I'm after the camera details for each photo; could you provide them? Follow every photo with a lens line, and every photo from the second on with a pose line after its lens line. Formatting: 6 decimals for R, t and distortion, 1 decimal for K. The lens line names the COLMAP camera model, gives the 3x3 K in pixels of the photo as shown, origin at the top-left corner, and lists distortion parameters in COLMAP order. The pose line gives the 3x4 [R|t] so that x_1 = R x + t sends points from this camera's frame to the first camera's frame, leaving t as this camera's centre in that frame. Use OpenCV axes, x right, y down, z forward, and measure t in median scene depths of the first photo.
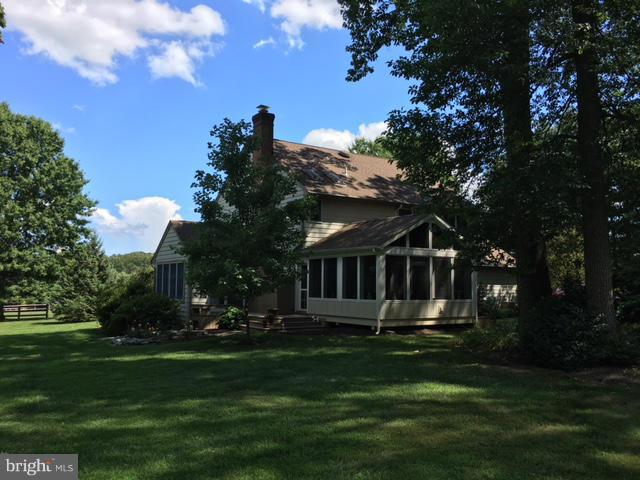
lens RADIAL K [[554.7, 0, 317.8], [0, 554.7, 241.2], [0, 0, 1]] dist [0.098720, -0.093479]
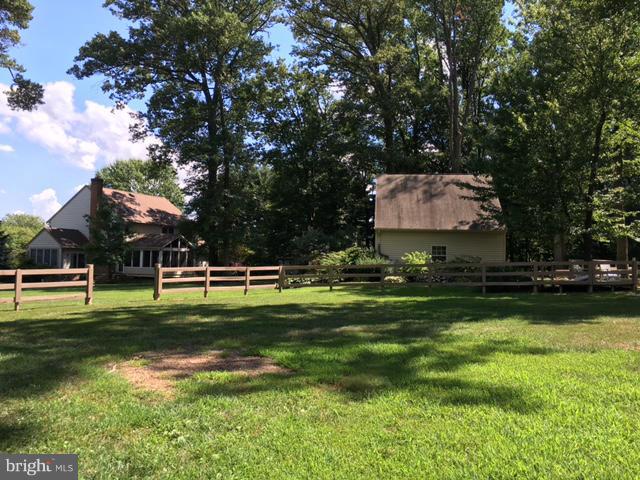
lens RADIAL K [[554.7, 0, 322.9], [0, 554.7, 241.2], [0, 0, 1]] dist [0.098720, -0.093479]
pose [[0.870322, 0.027492, 0.491715, -0.467530], [-0.056295, 0.997450, 0.043873, -0.160523], [-0.489255, -0.065865, 0.869650, -1.505406]]
